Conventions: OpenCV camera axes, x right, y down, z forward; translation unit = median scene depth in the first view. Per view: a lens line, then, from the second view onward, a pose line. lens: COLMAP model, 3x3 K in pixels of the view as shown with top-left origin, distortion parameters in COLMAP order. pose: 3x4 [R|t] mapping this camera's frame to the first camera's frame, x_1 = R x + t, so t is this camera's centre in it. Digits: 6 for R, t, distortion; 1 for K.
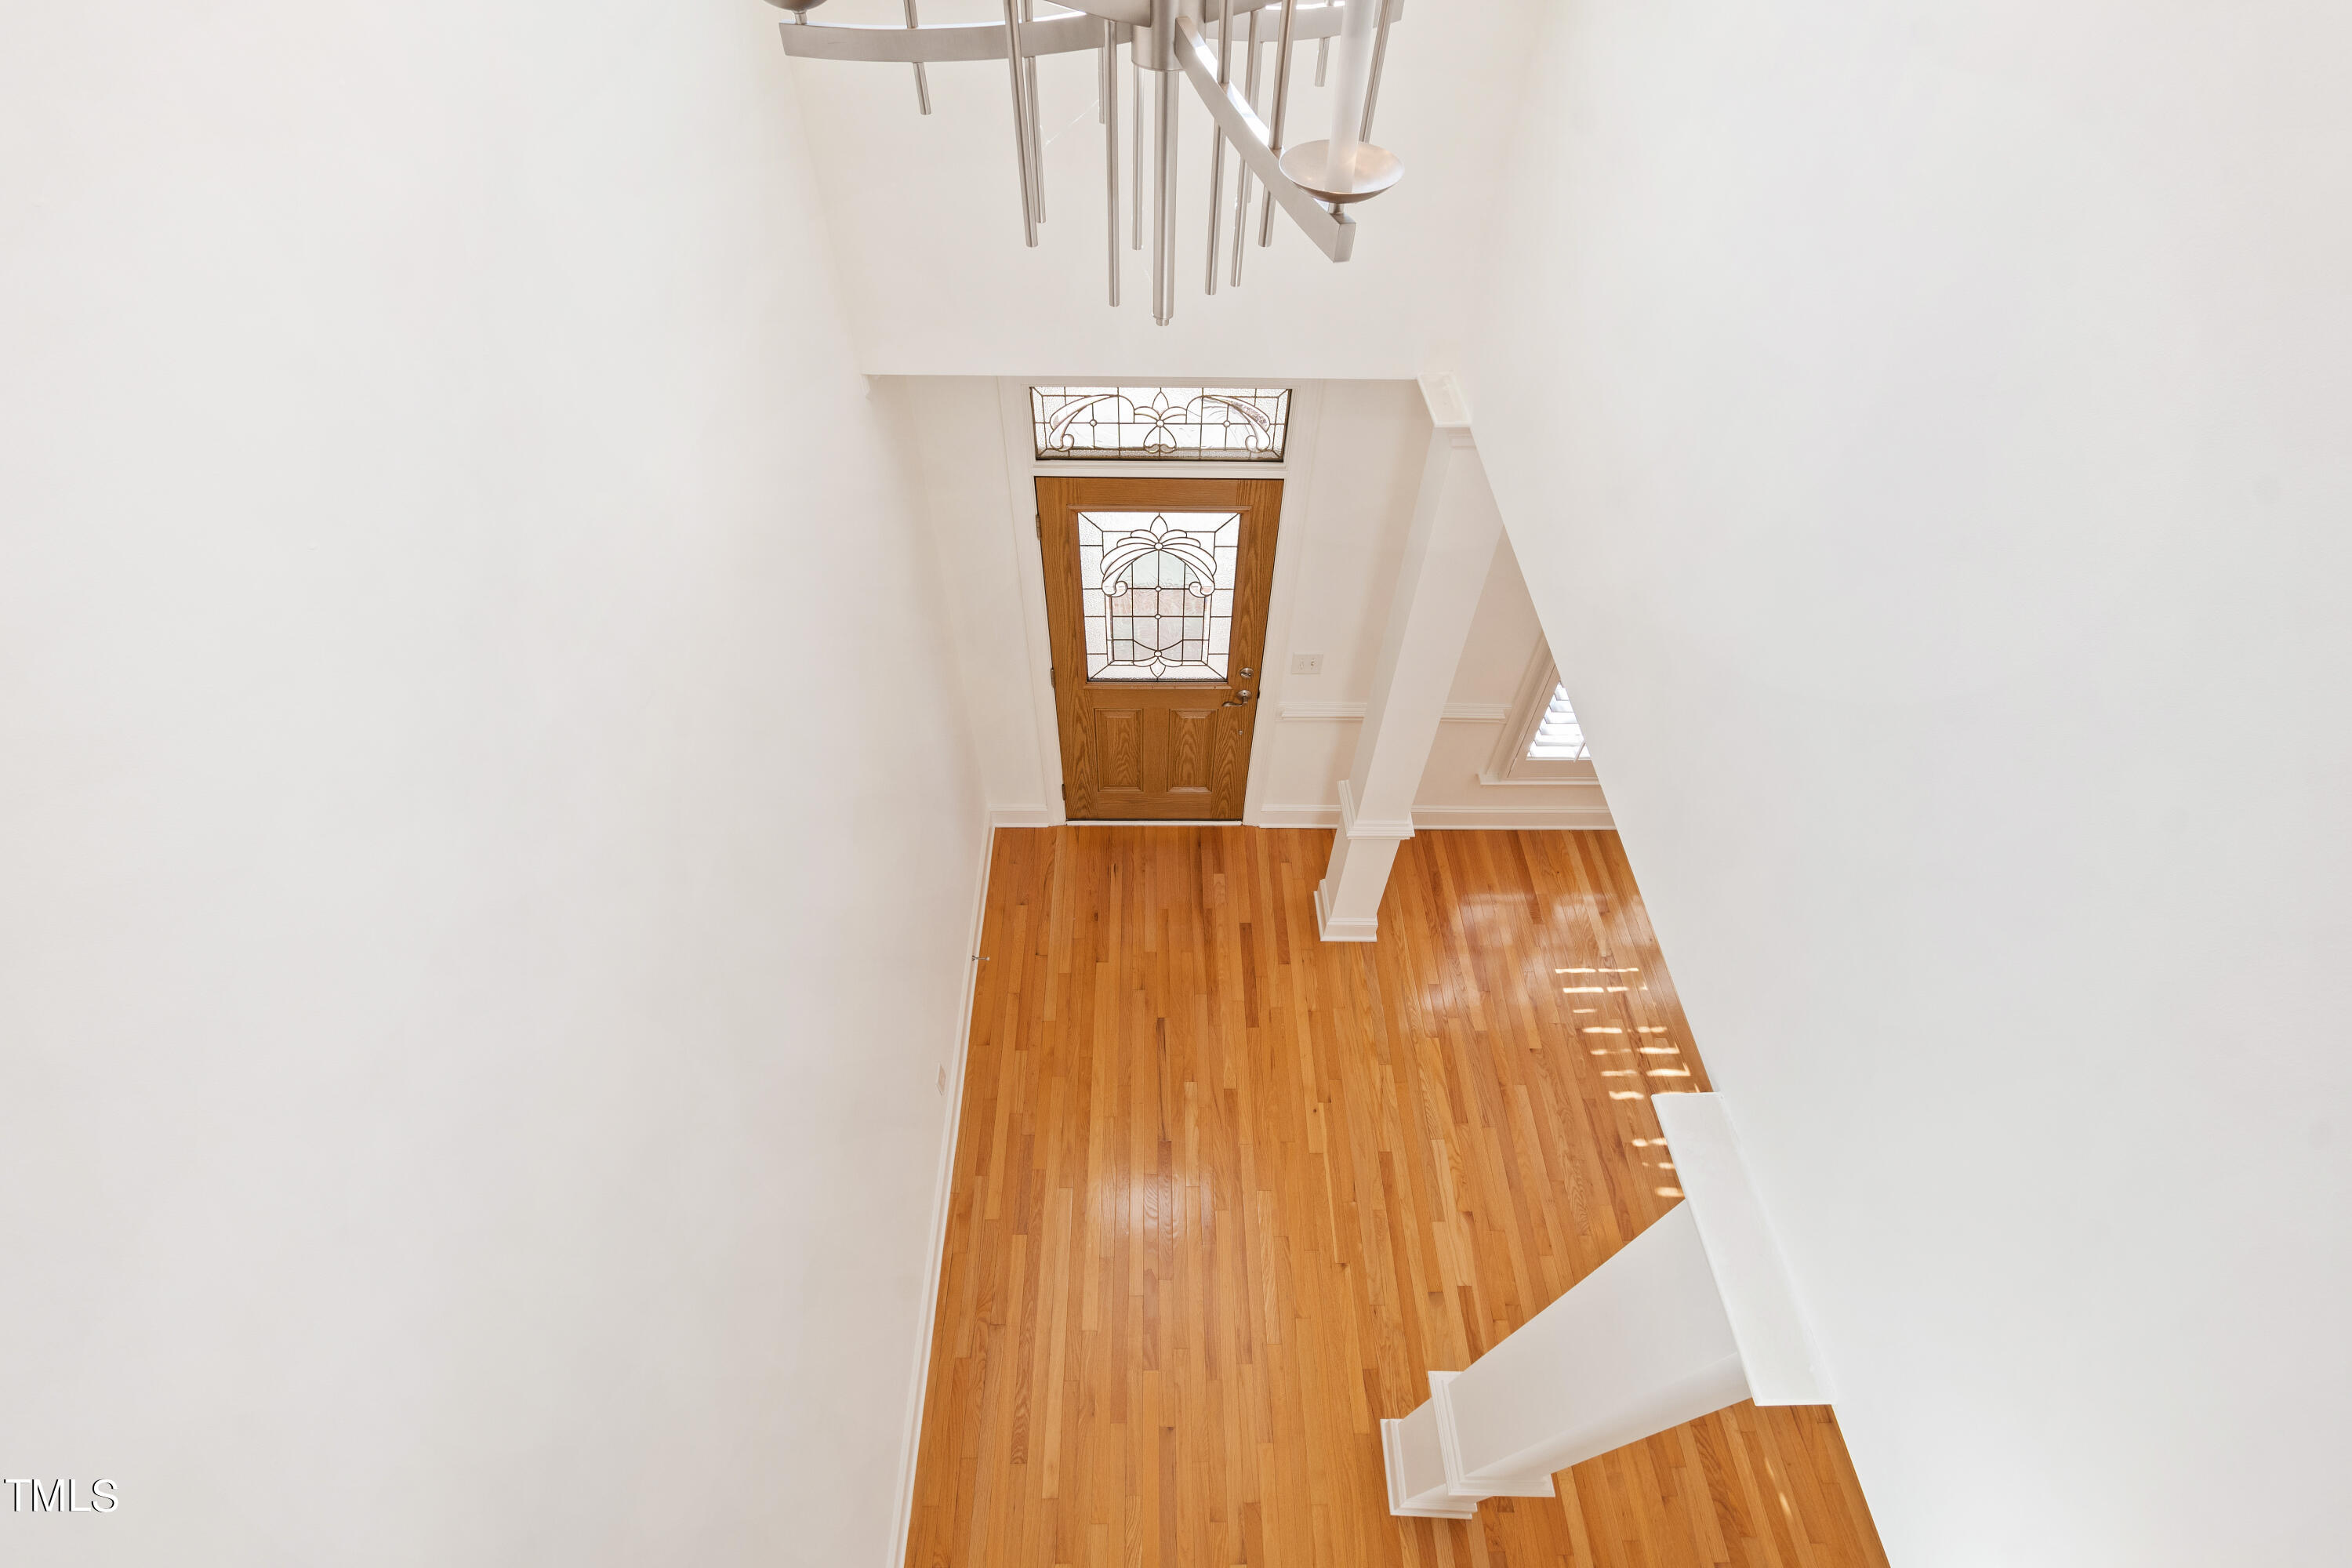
lens RADIAL K [[1032.9, 0, 1170.8], [0, 1032.9, 791.4], [0, 0, 1]] dist [0.002354, -0.000596]
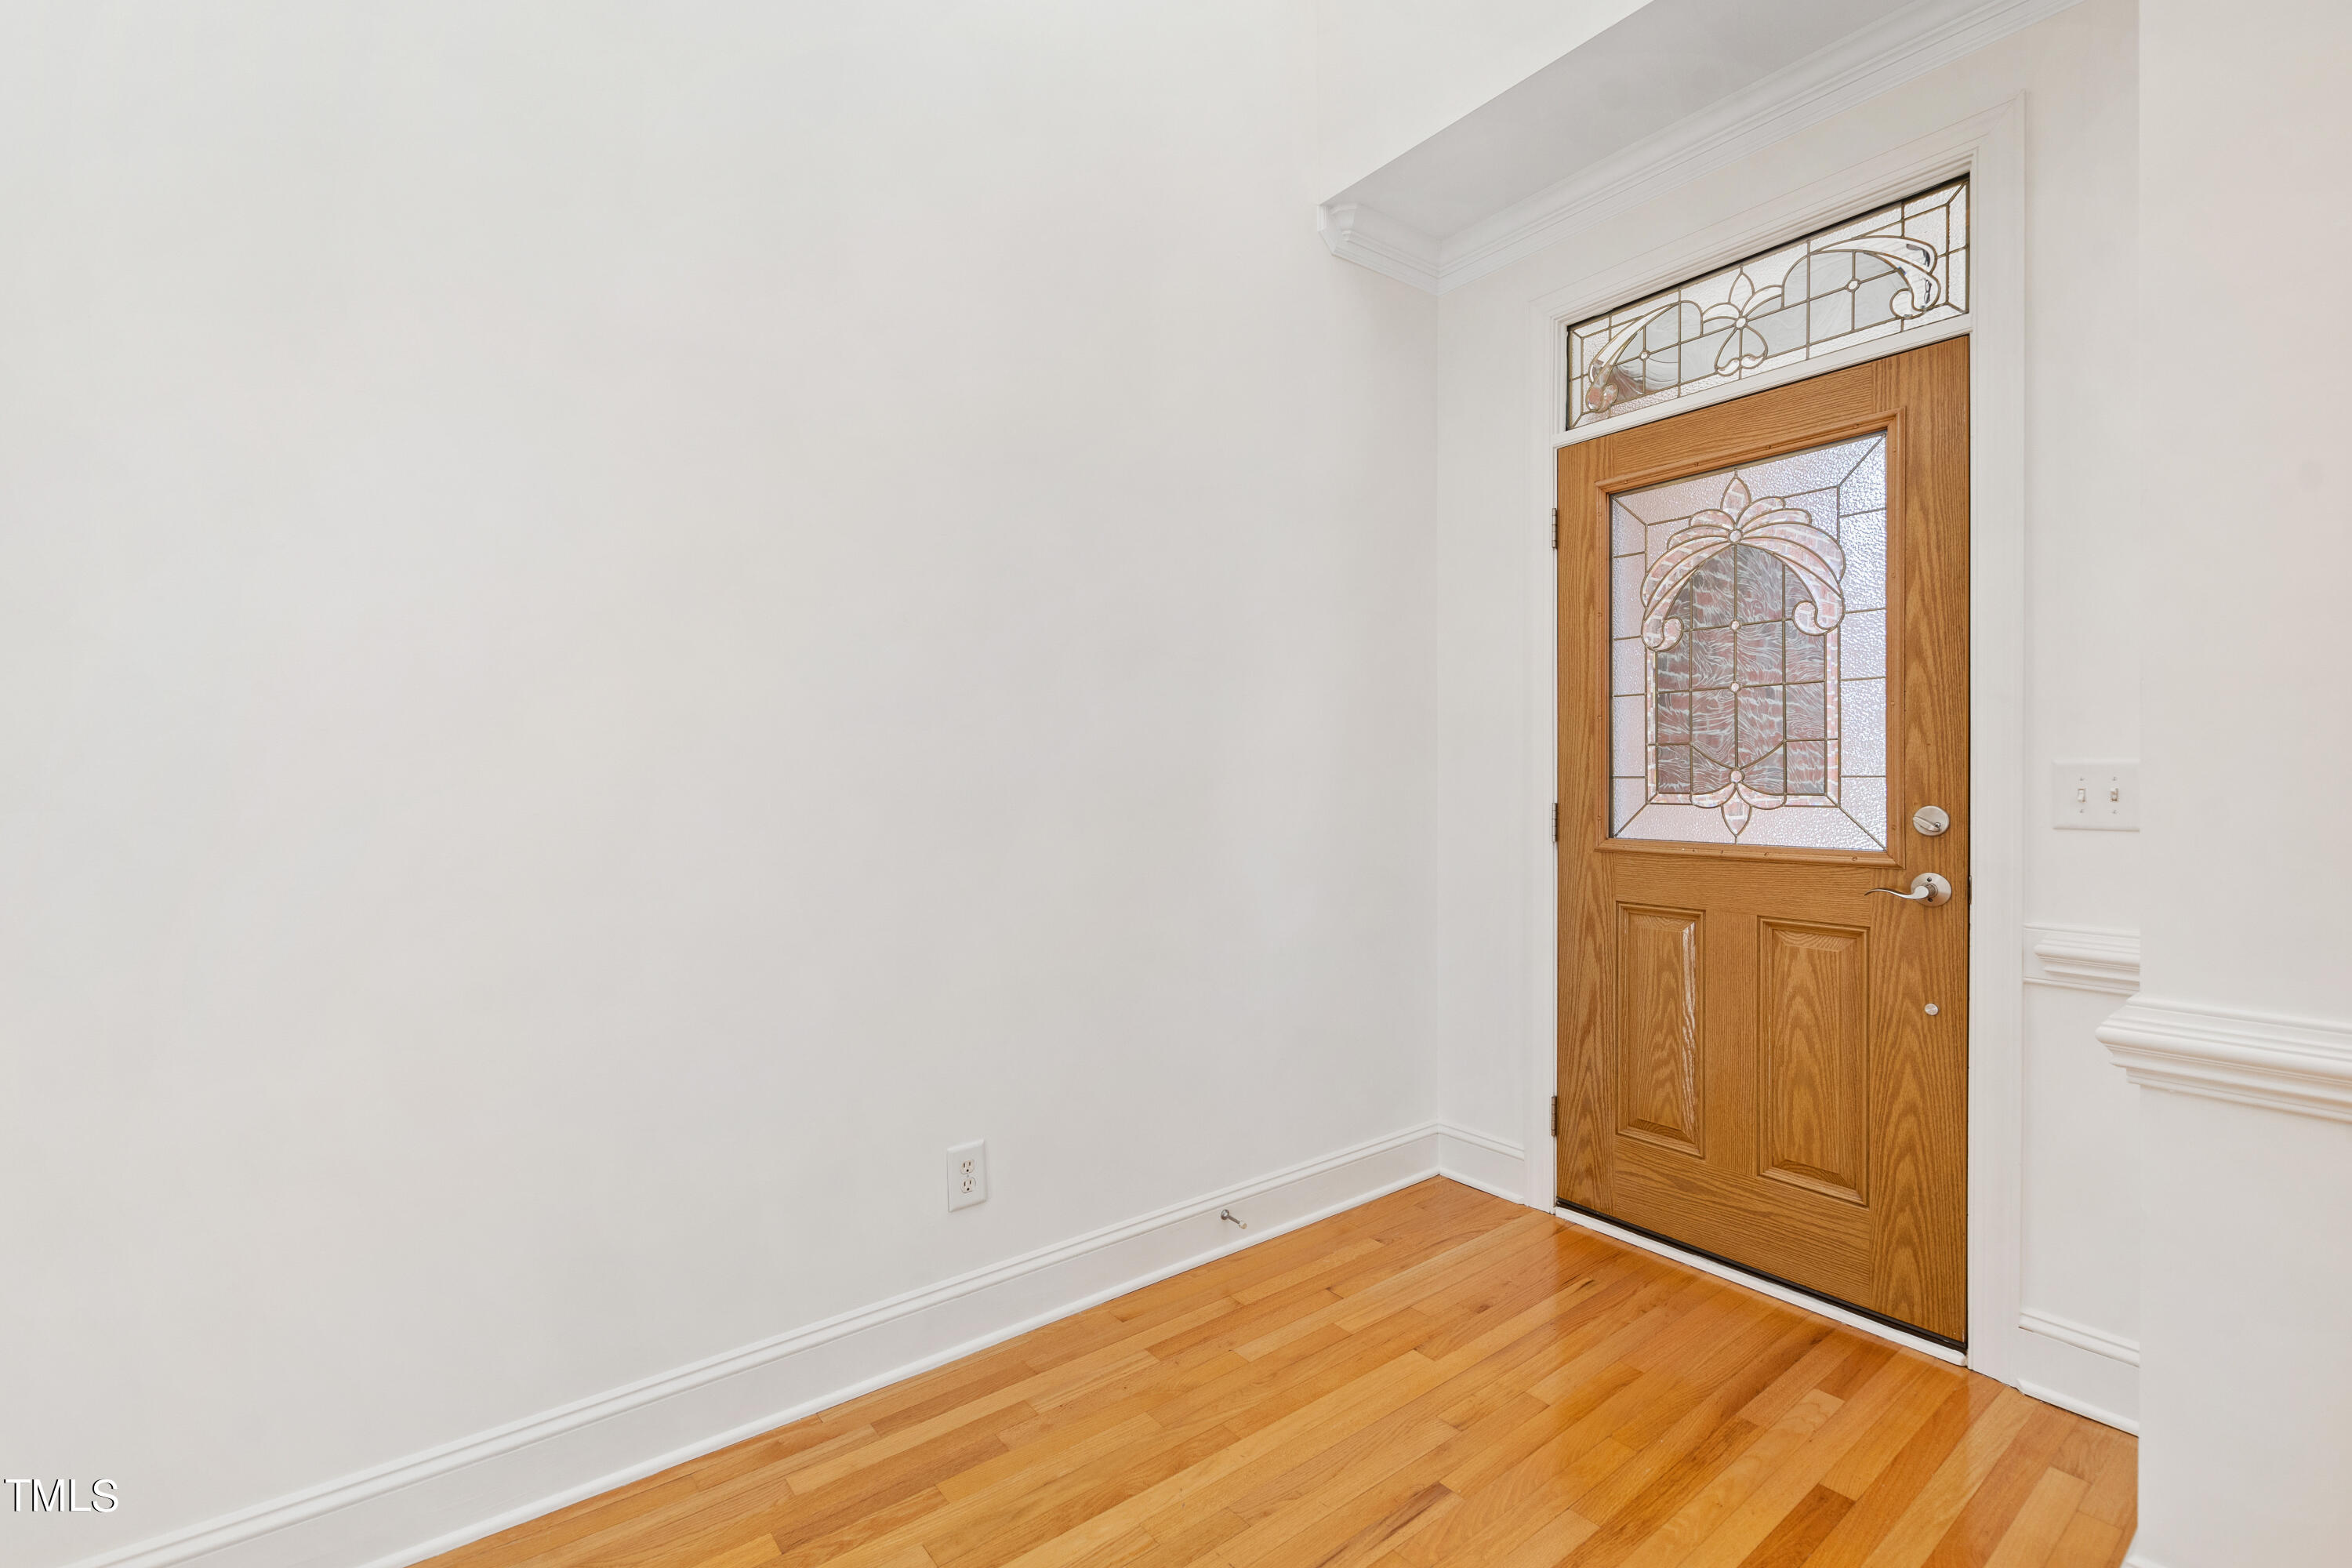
lens RADIAL K [[1032.9, 0, 1167.6], [0, 1032.9, 767.7], [0, 0, 1]] dist [0.002354, -0.000596]
pose [[0.596966, -0.020765, -0.801998, 0.241962], [-0.613655, 0.632112, -0.473140, 0.301690], [0.516777, 0.774599, 0.364607, 0.630650]]
